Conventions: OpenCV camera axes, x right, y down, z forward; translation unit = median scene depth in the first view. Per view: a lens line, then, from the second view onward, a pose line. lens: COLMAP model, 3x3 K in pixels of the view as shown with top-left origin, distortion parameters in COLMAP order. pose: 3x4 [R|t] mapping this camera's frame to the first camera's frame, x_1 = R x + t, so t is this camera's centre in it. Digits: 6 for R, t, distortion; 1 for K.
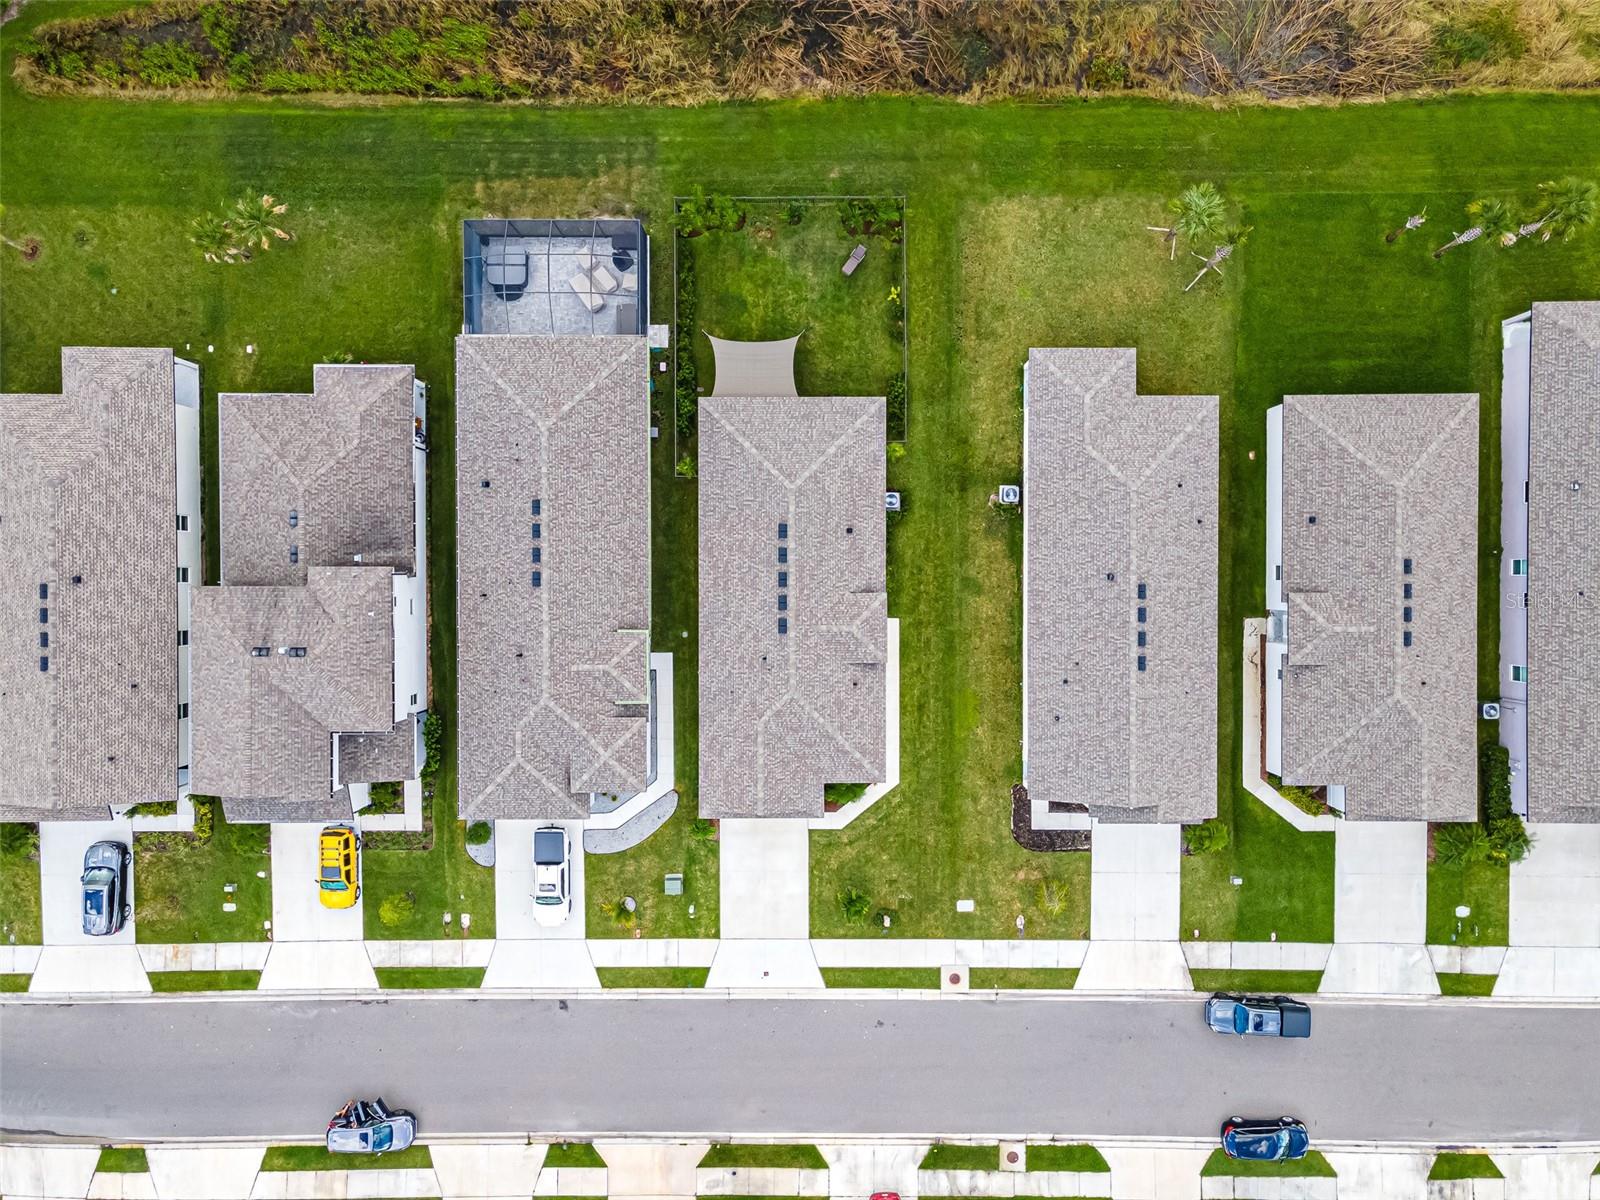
lens RADIAL K [[1146.1, 0, 806.4], [0, 1146.1, 603.0], [0, 0, 1]] dist [0.005375, 0.044139]
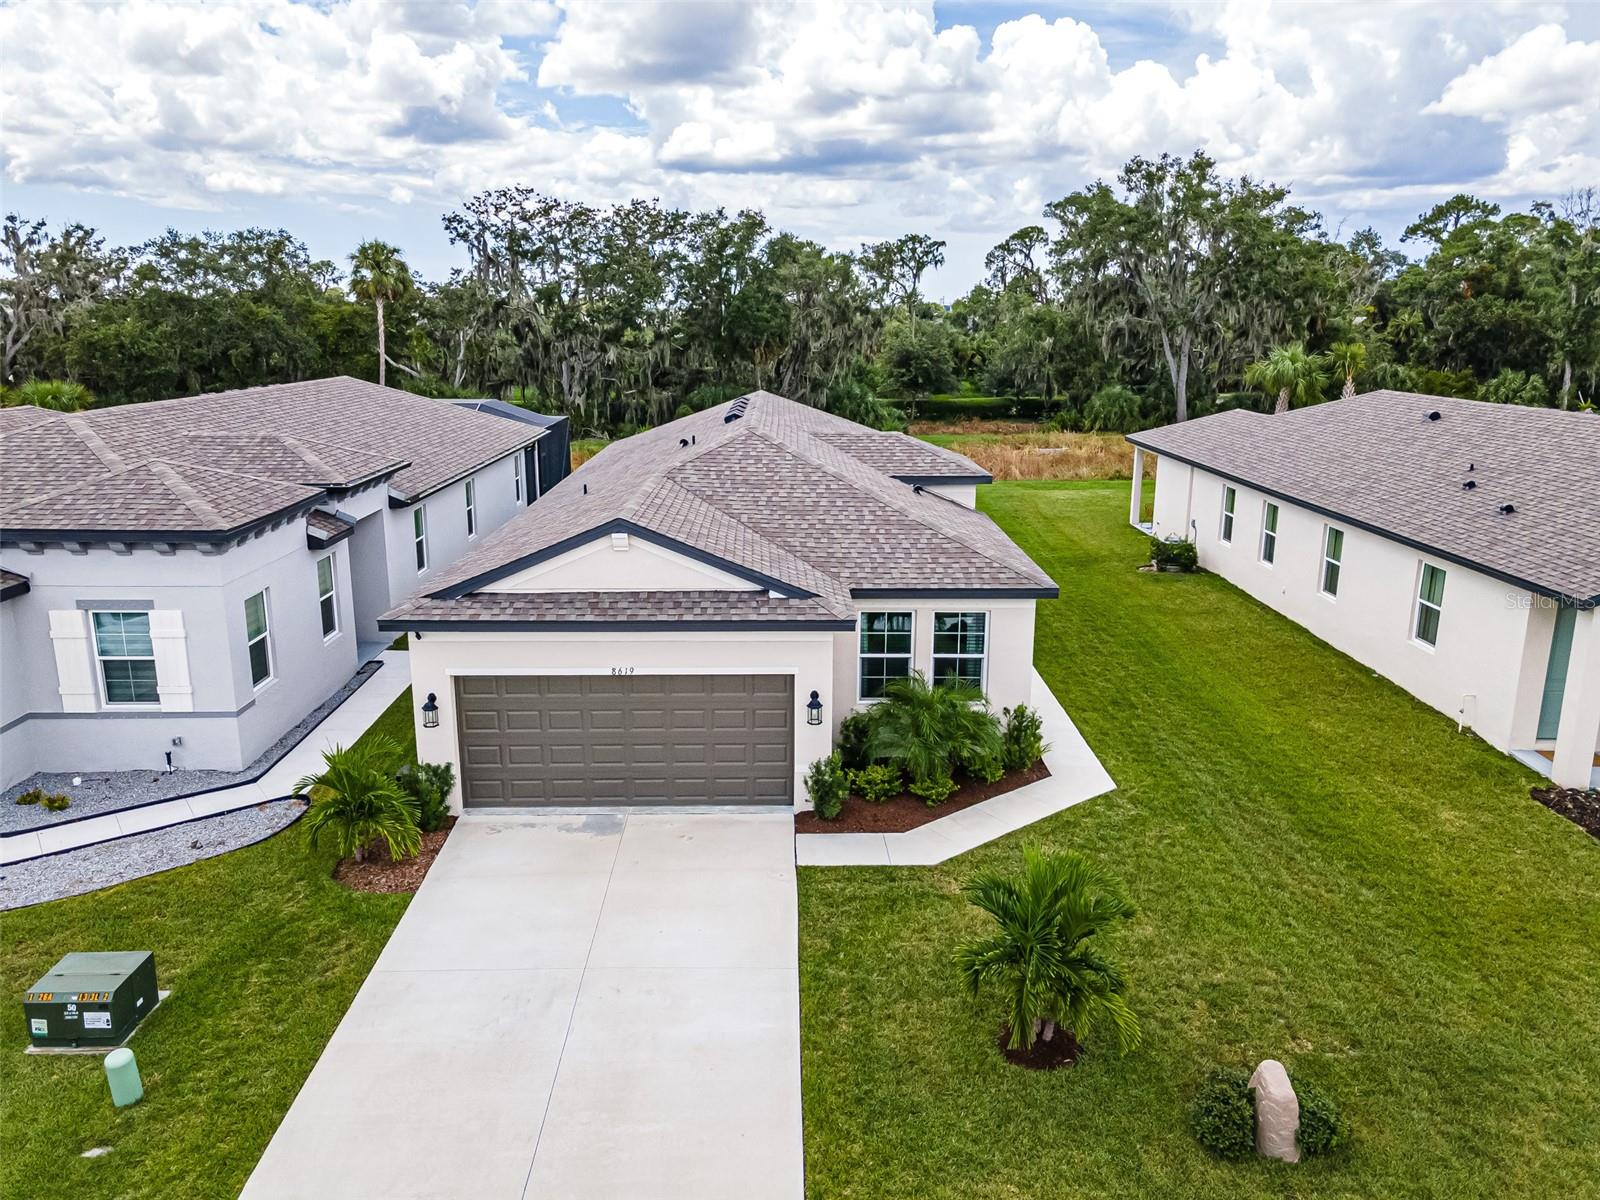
lens RADIAL K [[1165.9, 0, 804.2], [0, 1165.9, 596.7], [0, 0, 1]] dist [0.019992, 0.047399]
pose [[0.999812, 0.009085, 0.017148, -0.001442], [0.014639, 0.227036, -0.973776, 0.425941], [-0.012740, 0.973844, 0.226860, 0.887352]]
